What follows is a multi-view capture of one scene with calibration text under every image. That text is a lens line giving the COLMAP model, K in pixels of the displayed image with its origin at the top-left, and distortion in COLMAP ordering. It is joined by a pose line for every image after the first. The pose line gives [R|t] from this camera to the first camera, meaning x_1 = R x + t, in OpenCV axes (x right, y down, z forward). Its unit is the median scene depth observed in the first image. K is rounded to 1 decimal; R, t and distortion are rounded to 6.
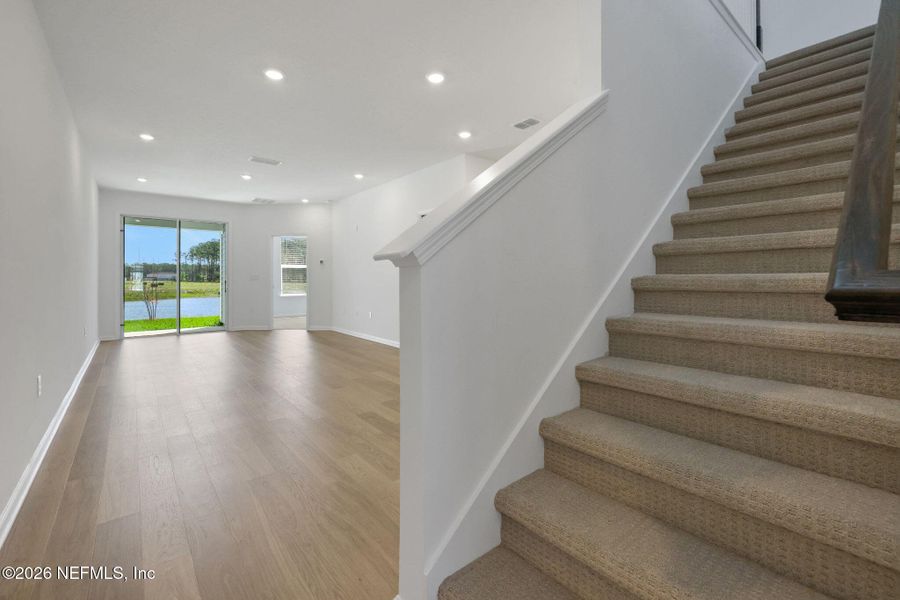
lens RADIAL K [[393.1, 0, 451.5], [0, 393.1, 271.4], [0, 0, 1]] dist [-0.000074, 0.000049]
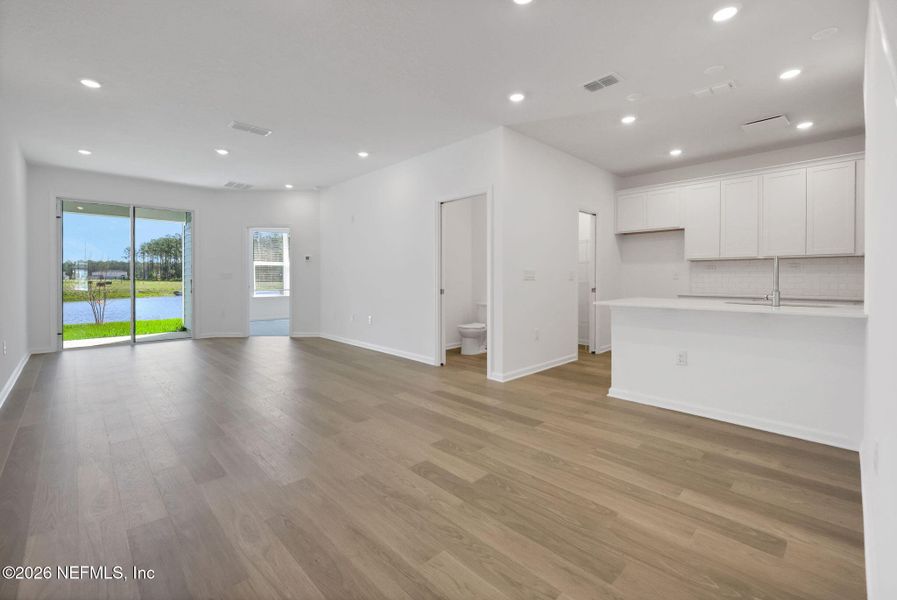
lens RADIAL K [[390.7, 0, 448.9], [0, 390.7, 276.7], [0, 0, 1]] dist [-0.002172, 0.000180]
pose [[0.996689, 0.003486, 0.081239, -0.083944], [-0.004675, 0.999885, 0.014451, 0.002865], [-0.081179, -0.014783, 0.996590, 0.108595]]
